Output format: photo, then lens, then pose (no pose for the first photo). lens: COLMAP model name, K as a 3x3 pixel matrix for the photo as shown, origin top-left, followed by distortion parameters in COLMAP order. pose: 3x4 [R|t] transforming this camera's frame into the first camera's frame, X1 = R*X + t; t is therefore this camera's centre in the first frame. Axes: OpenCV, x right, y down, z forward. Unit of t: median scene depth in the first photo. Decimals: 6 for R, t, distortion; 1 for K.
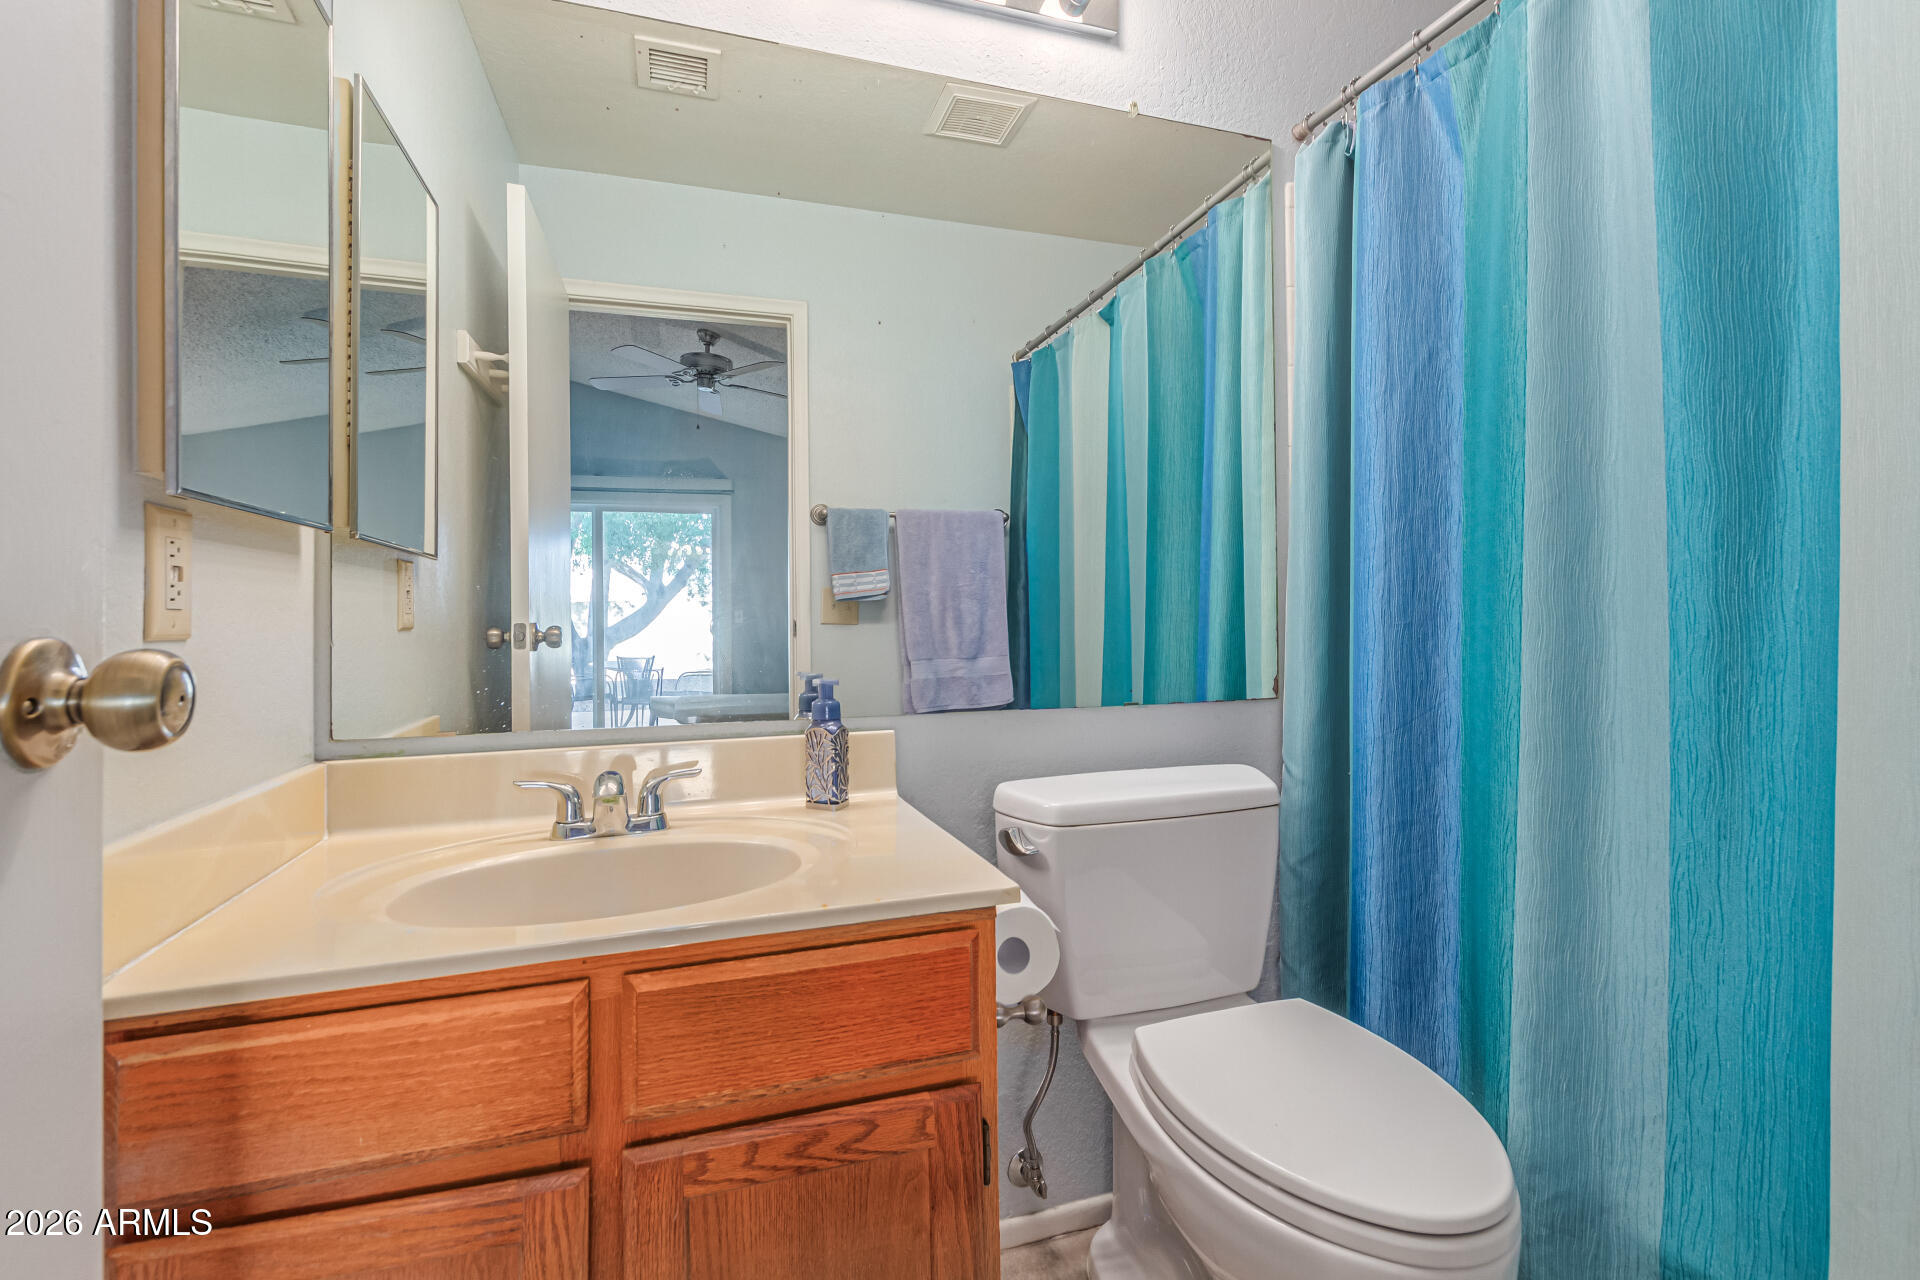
lens RADIAL K [[893.7, 0, 980.5], [0, 893.7, 644.1], [0, 0, 1]] dist [0.007561, -0.001599]
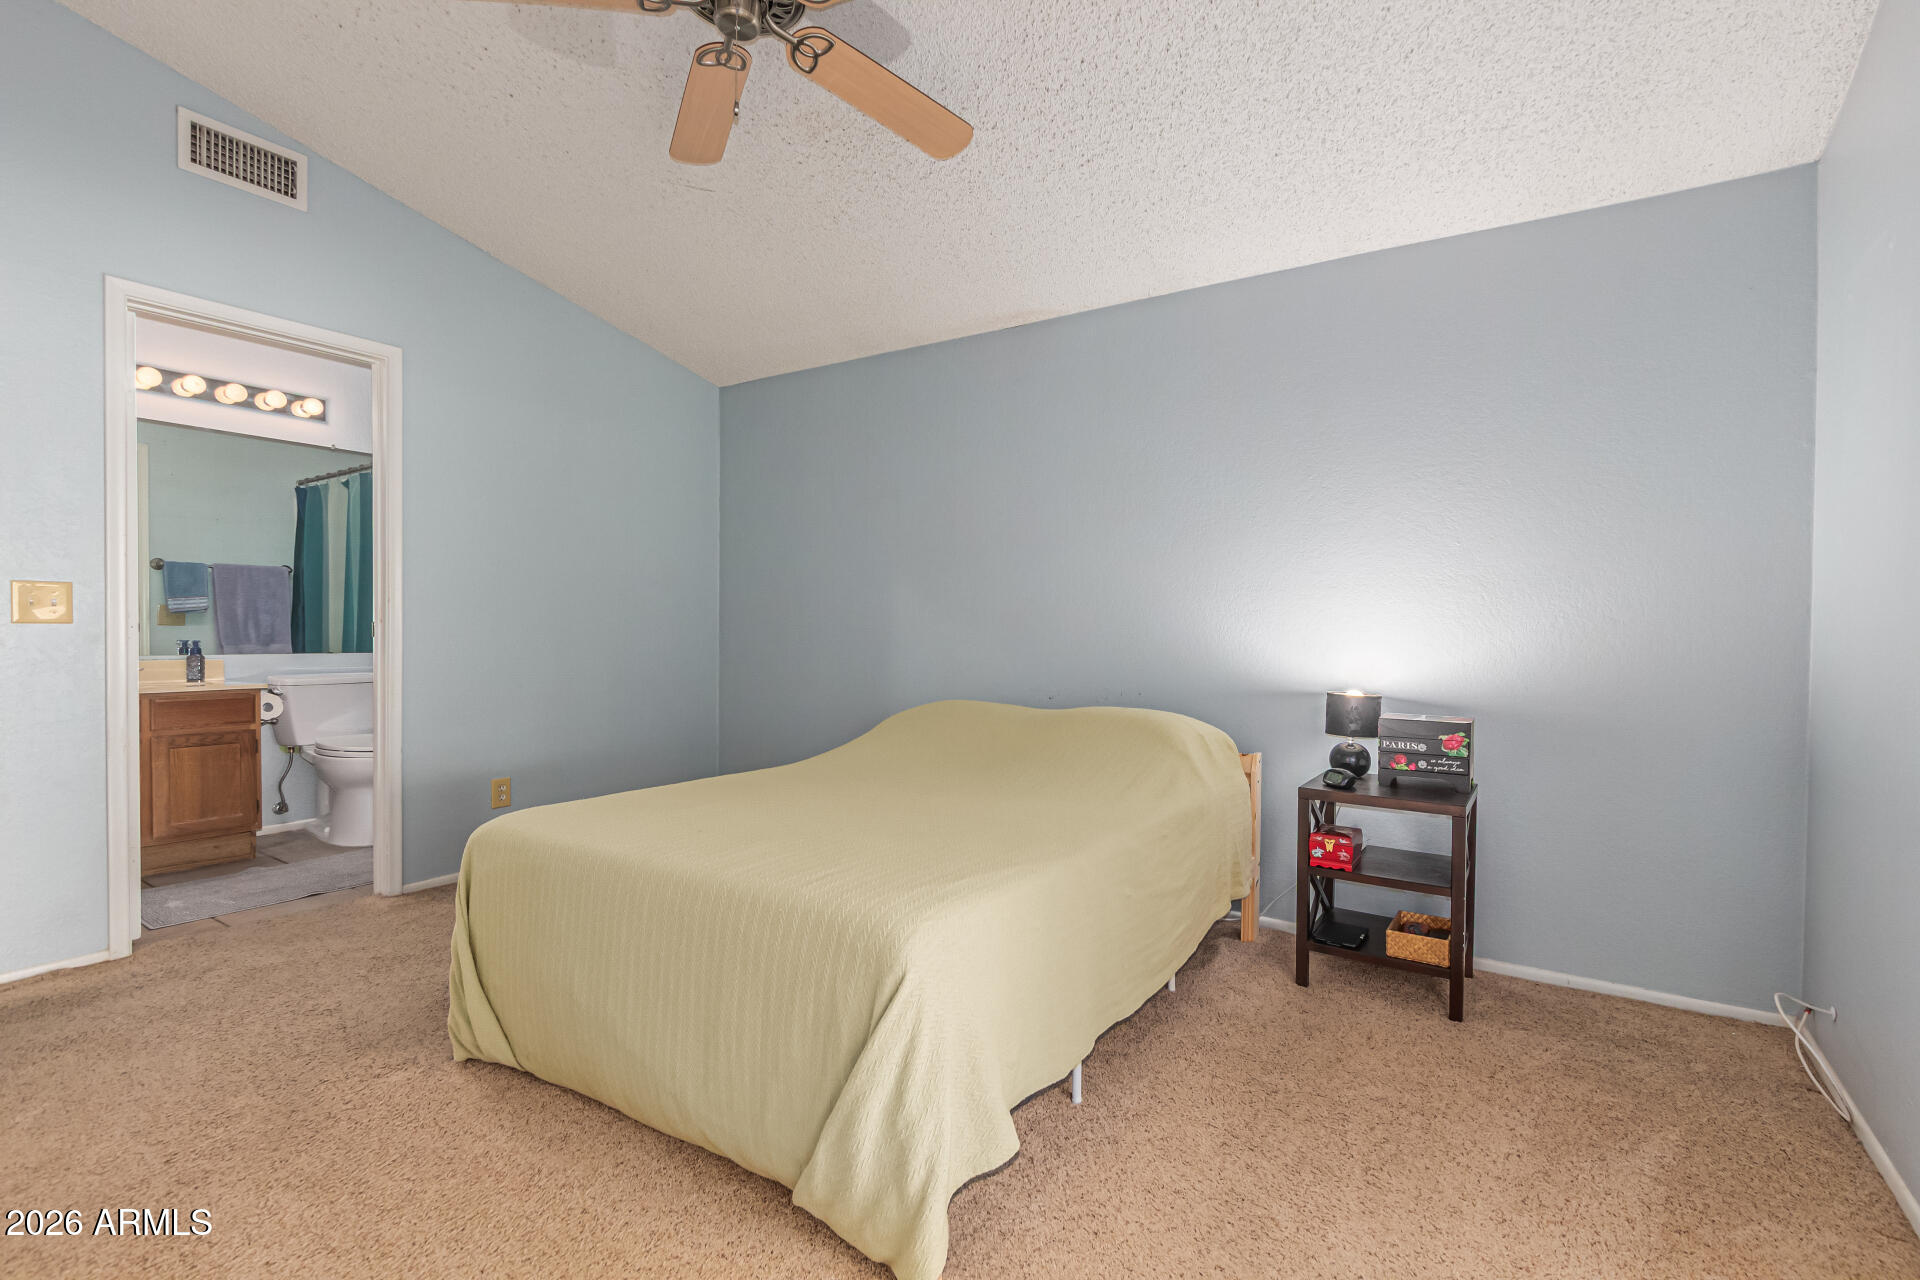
lens RADIAL K [[887.4, 0, 977.7], [0, 887.4, 635.7], [0, 0, 1]] dist [0.012902, -0.005990]
pose [[0.800442, 0.006233, 0.599377, 0.064416], [0.010587, 0.999643, -0.024535, 0.059780], [-0.599316, 0.025985, 0.800090, -1.423153]]
